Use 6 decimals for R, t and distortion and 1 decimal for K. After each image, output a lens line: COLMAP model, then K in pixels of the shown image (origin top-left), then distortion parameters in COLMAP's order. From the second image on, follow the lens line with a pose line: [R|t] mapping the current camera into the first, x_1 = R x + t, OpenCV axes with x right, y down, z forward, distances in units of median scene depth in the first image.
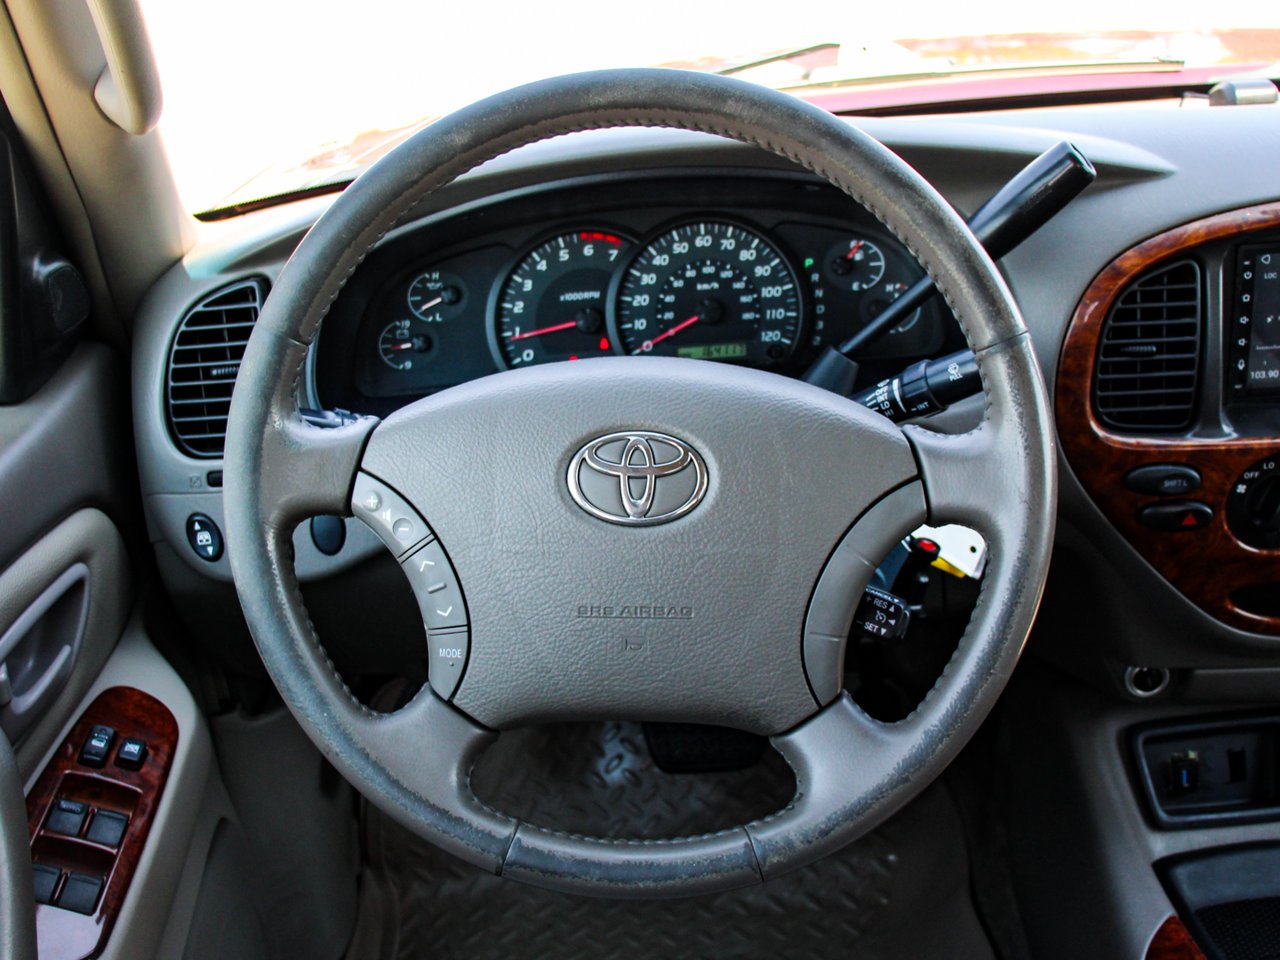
lens RADIAL K [[1680.9, 0, 640.2], [0, 1680.9, 445.9], [0, 0, 1]] dist [-0.219407, 0.650435]
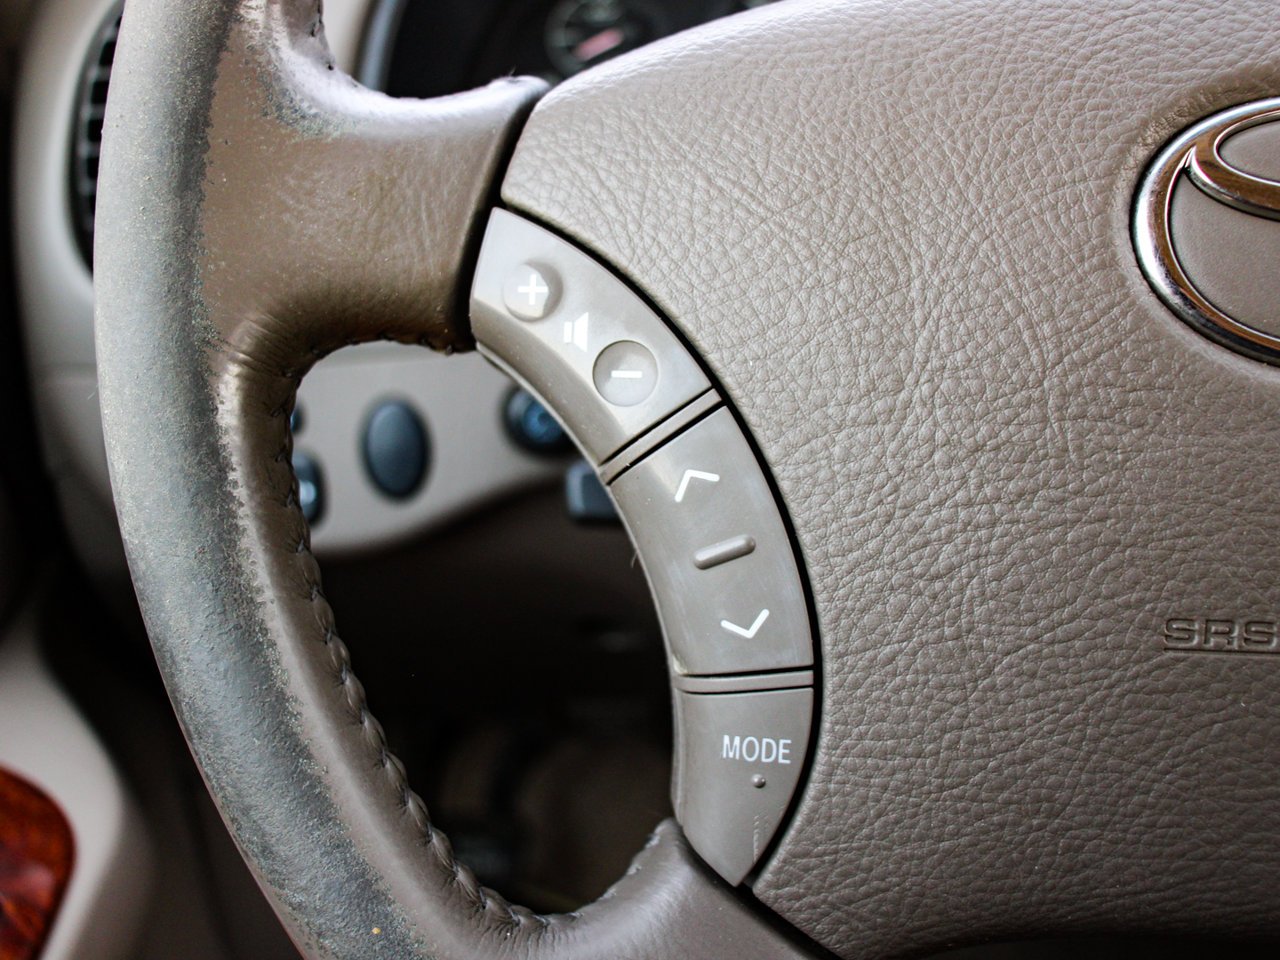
lens RADIAL K [[1680.9, 0, 640.2], [0, 1680.9, 445.9], [0, 0, 1]] dist [-0.219407, 0.650435]
pose [[0.998897, 0.023897, -0.040426, -0.123912], [-0.024201, 0.999682, -0.007064, 0.065945], [0.040244, 0.008035, 0.999158, 0.661943]]
